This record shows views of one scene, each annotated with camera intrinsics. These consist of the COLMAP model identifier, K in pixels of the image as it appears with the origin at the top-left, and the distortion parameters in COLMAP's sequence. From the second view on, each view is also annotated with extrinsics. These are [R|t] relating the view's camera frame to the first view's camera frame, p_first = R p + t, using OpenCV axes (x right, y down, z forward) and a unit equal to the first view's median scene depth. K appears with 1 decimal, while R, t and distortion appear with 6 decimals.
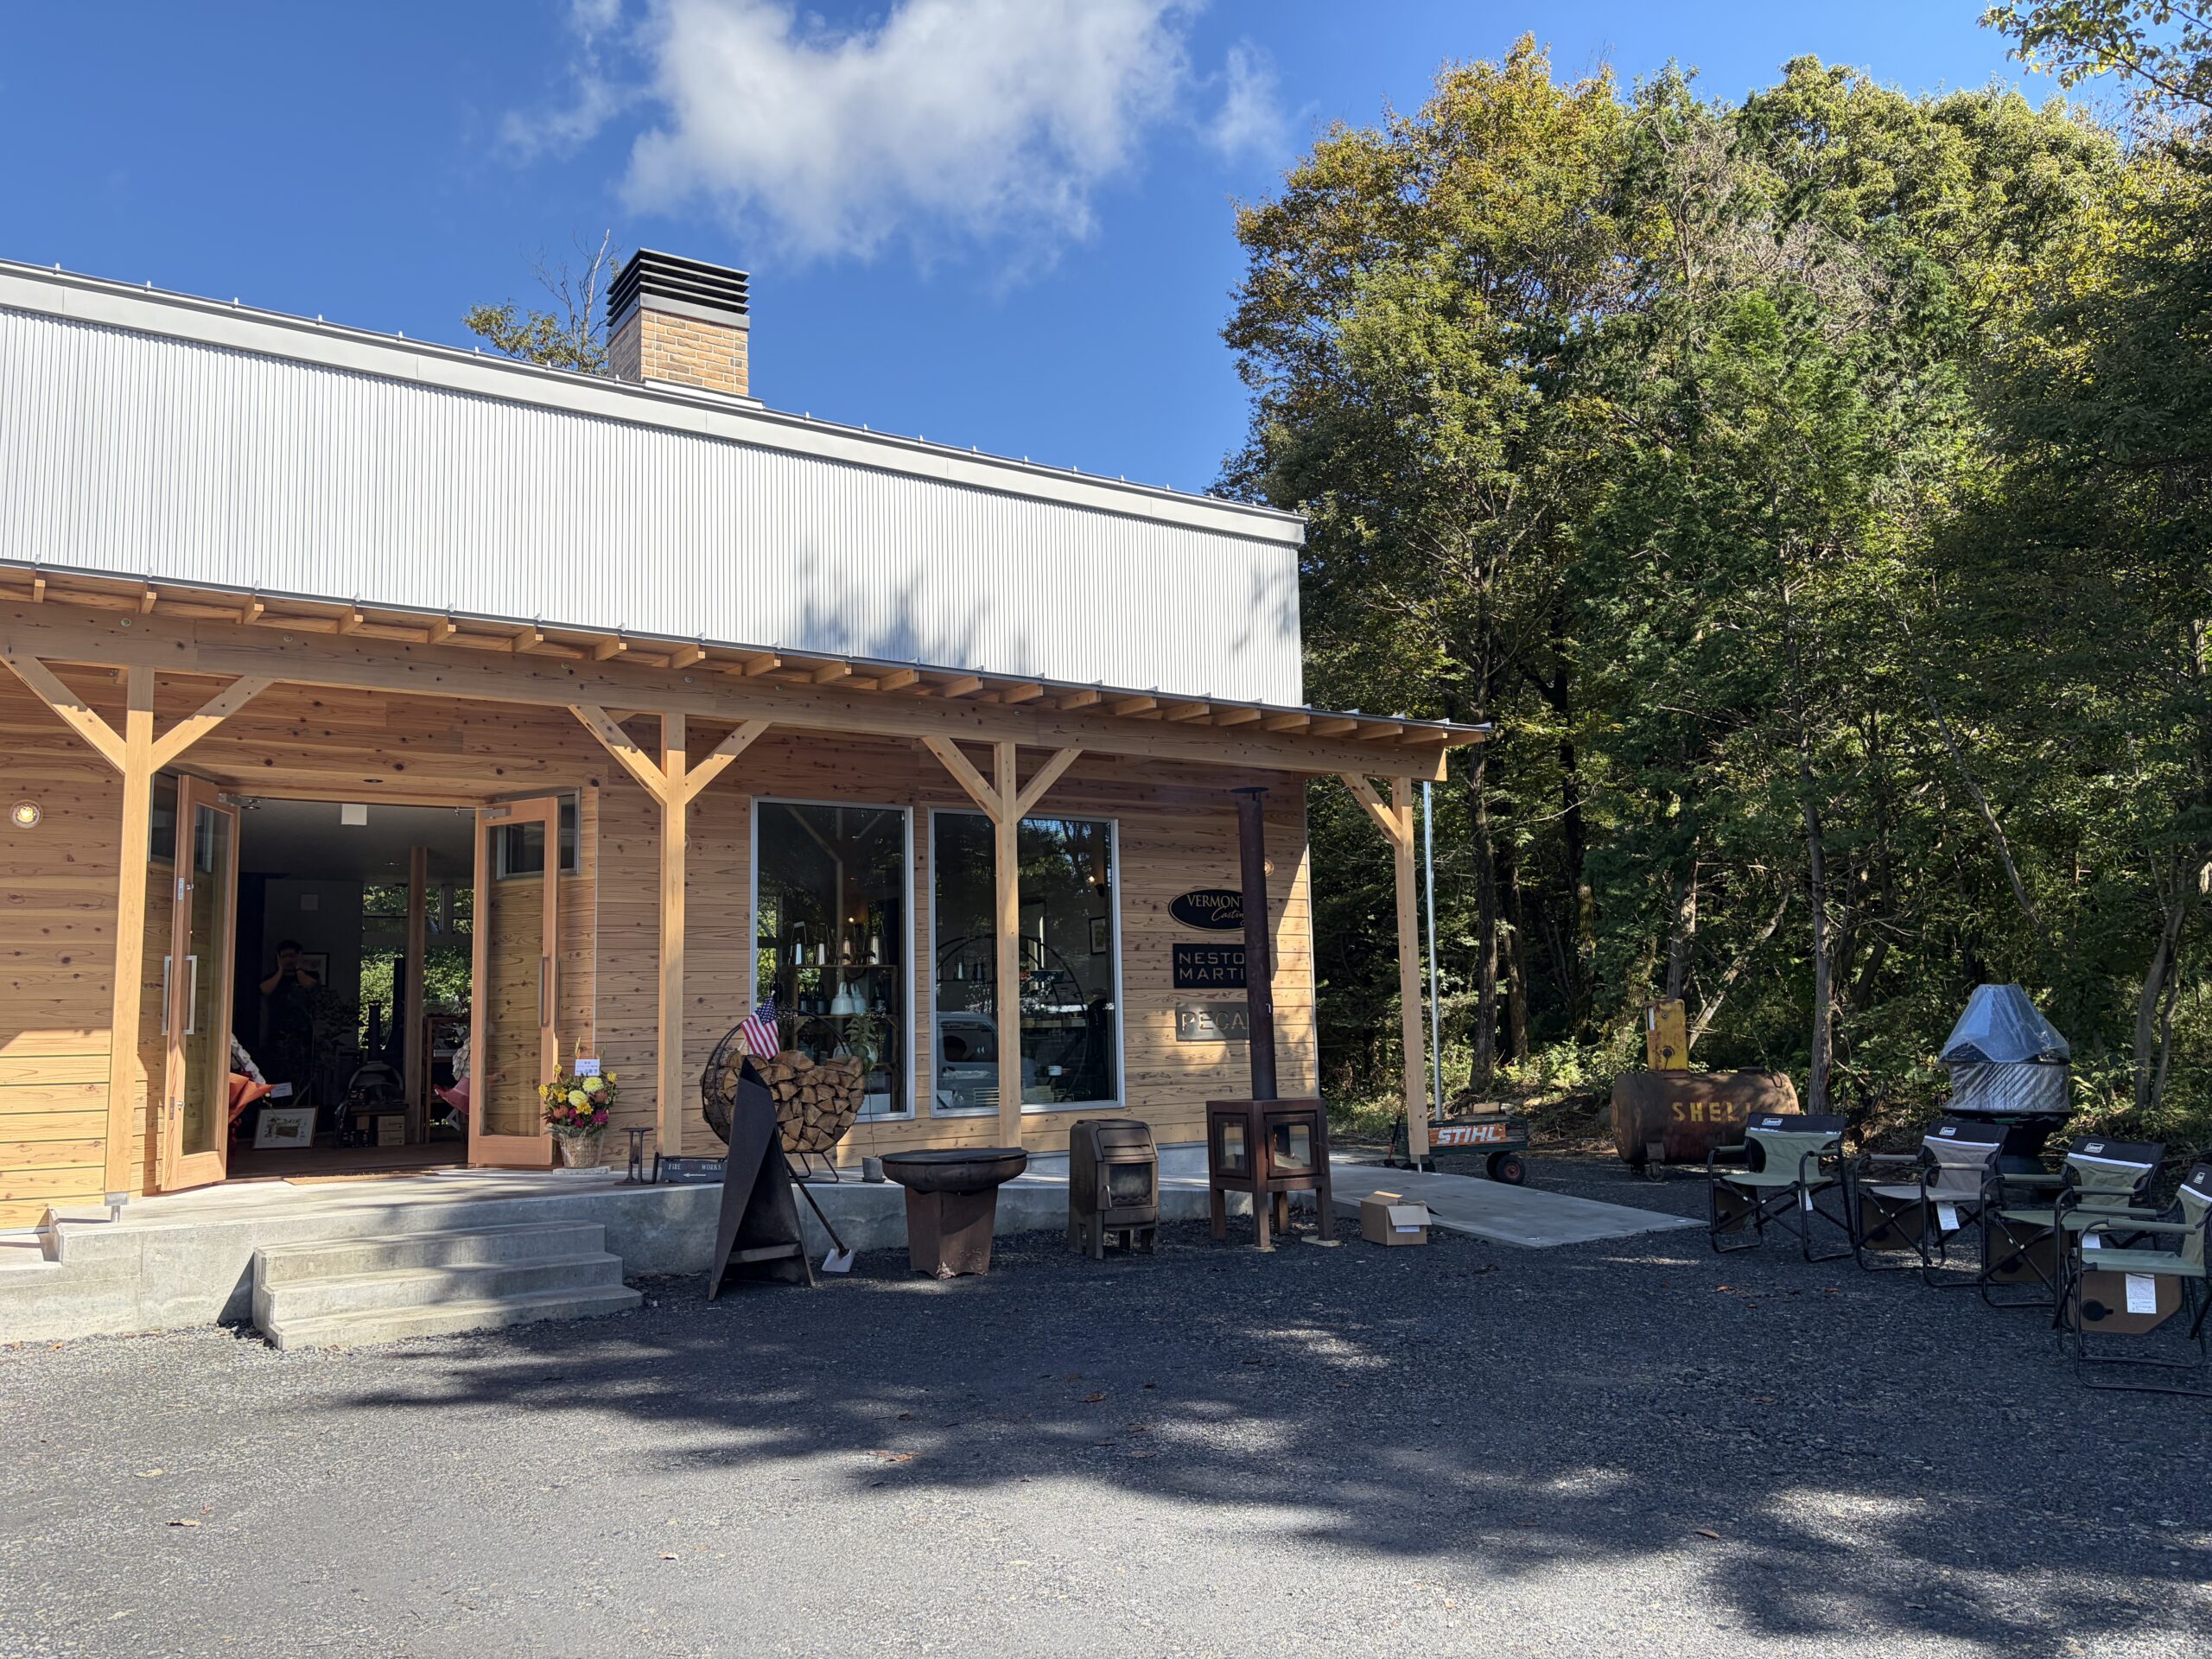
lens RADIAL K [[1690.5, 0, 1109.5], [0, 1690.5, 826.4], [0, 0, 1]] dist [0.056032, -0.062092]
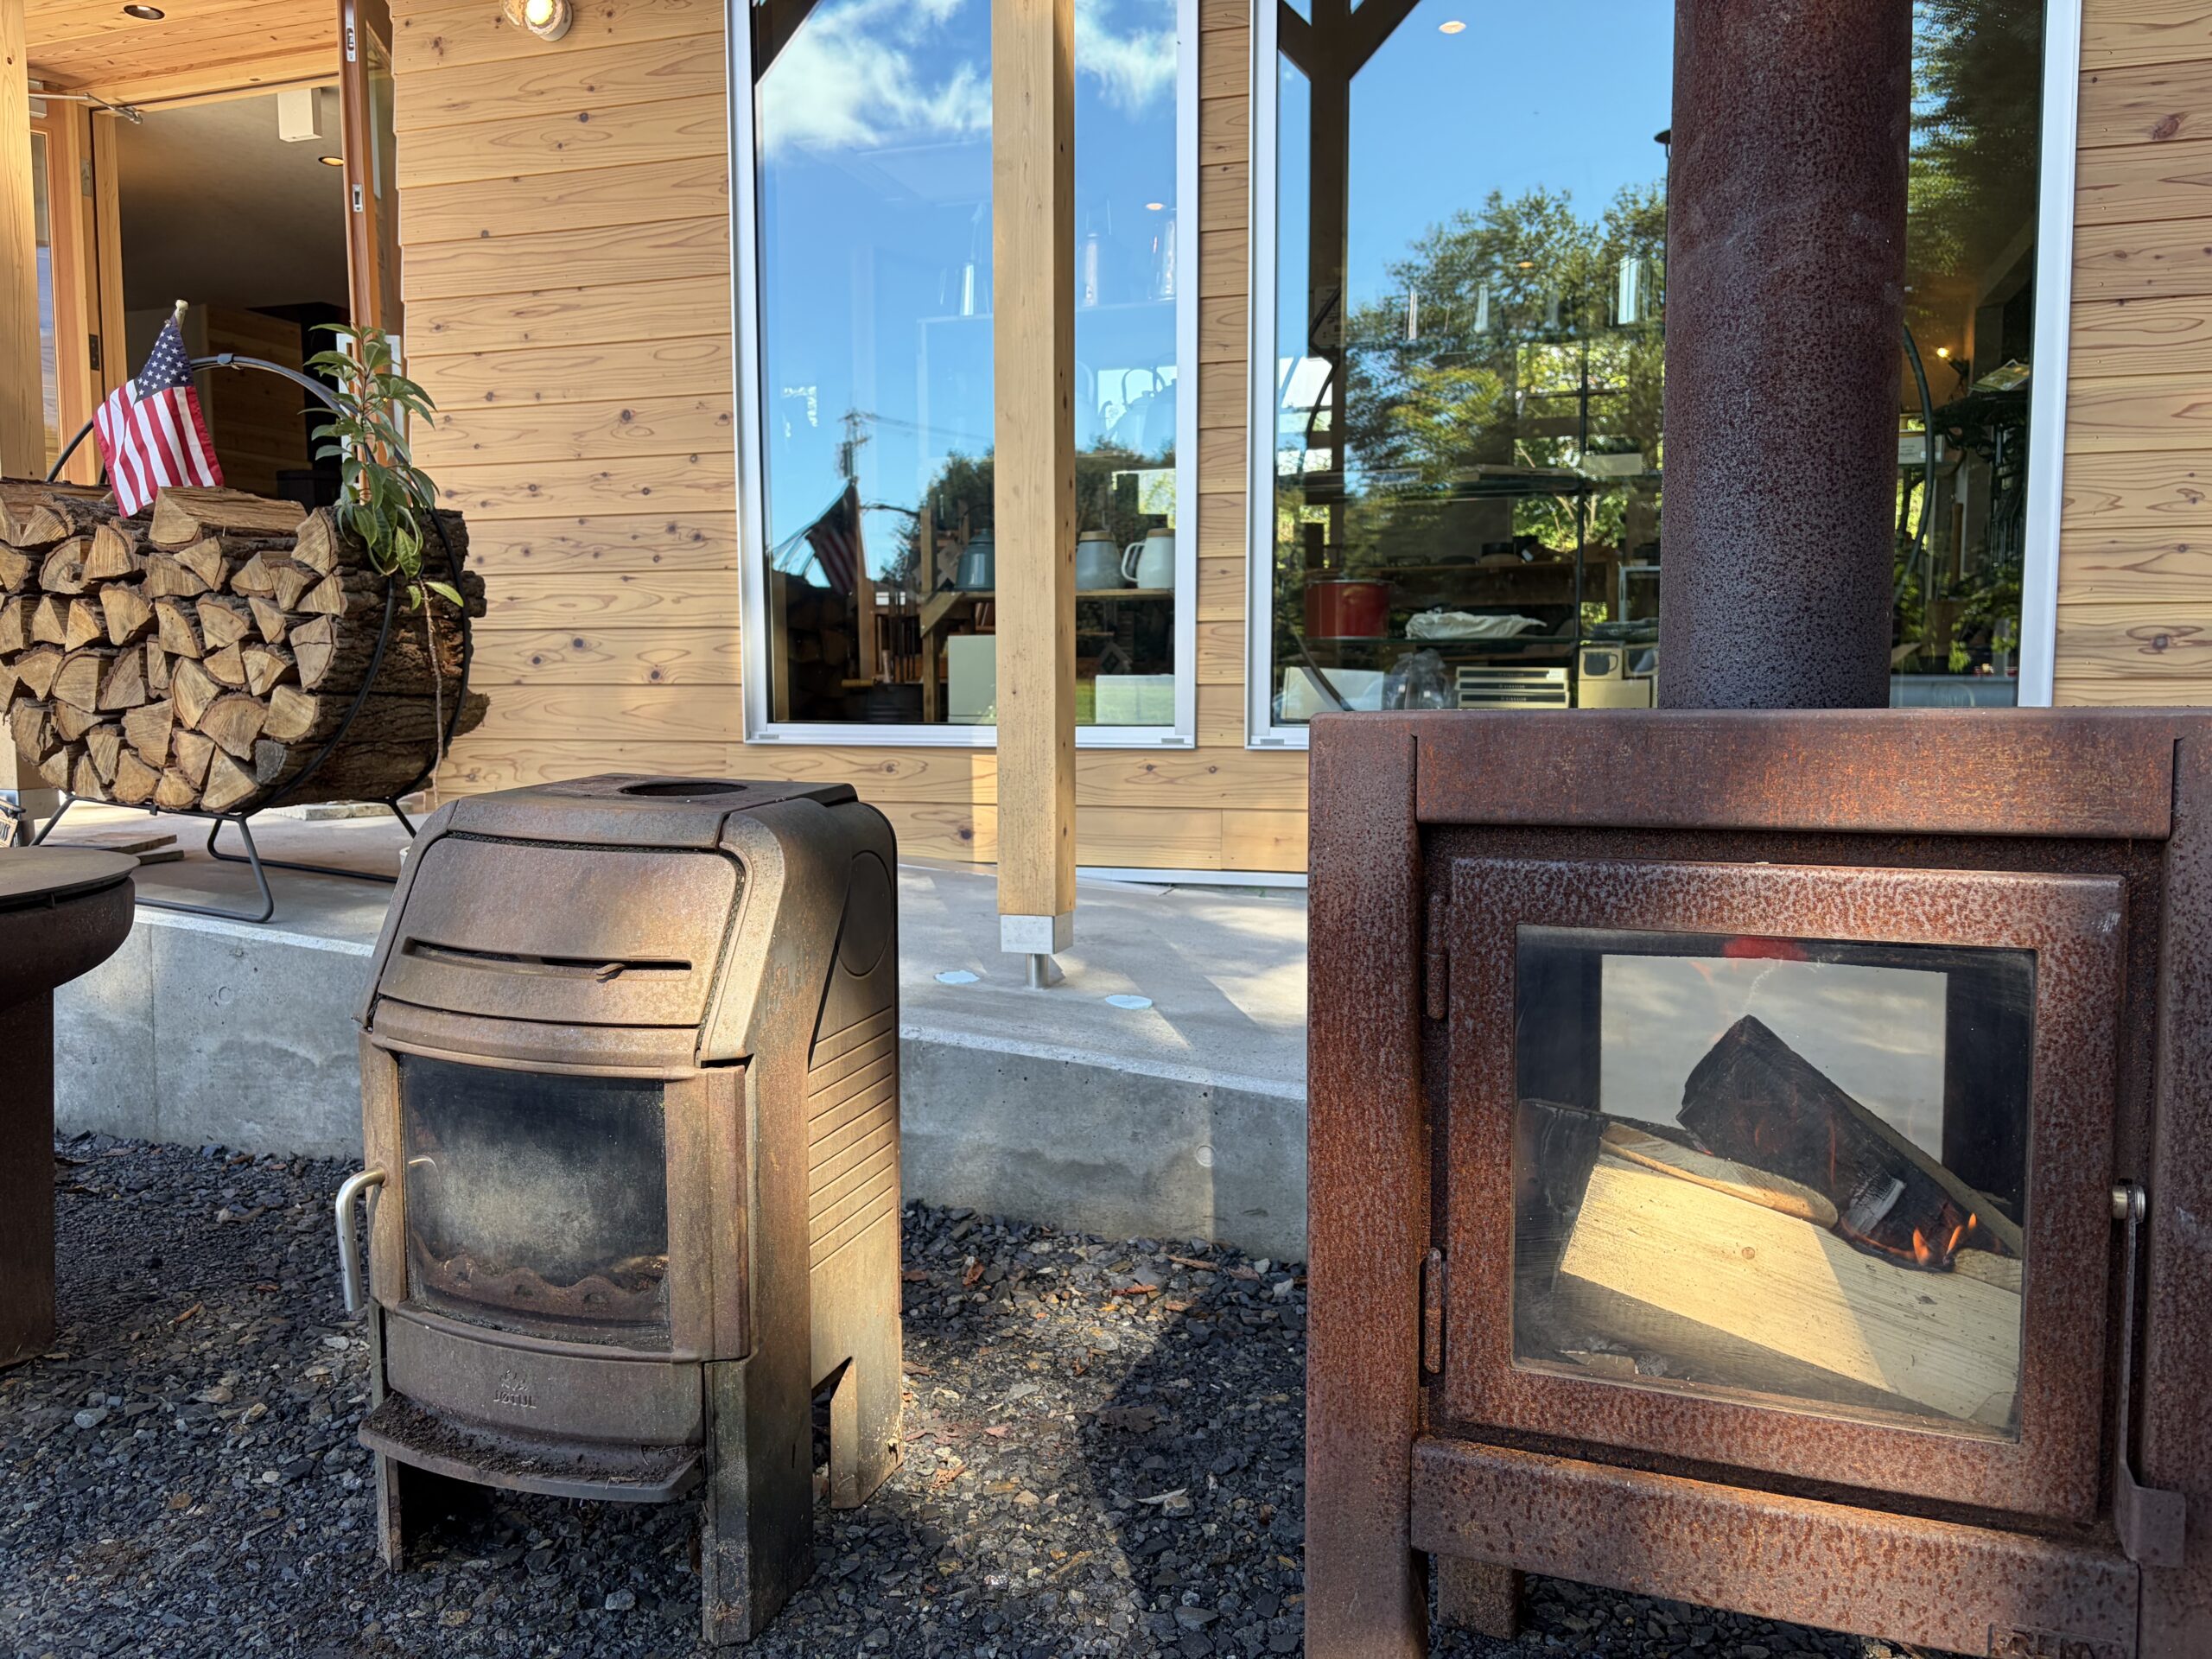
lens RADIAL K [[1690.5, 0, 1109.5], [0, 1690.5, 826.4], [0, 0, 1]] dist [0.056032, -0.062092]
pose [[0.616334, 0.090575, -0.782259, 0.168573], [0.083016, 0.980355, 0.178919, 0.152232], [0.783097, -0.175213, 0.596707, 0.942304]]
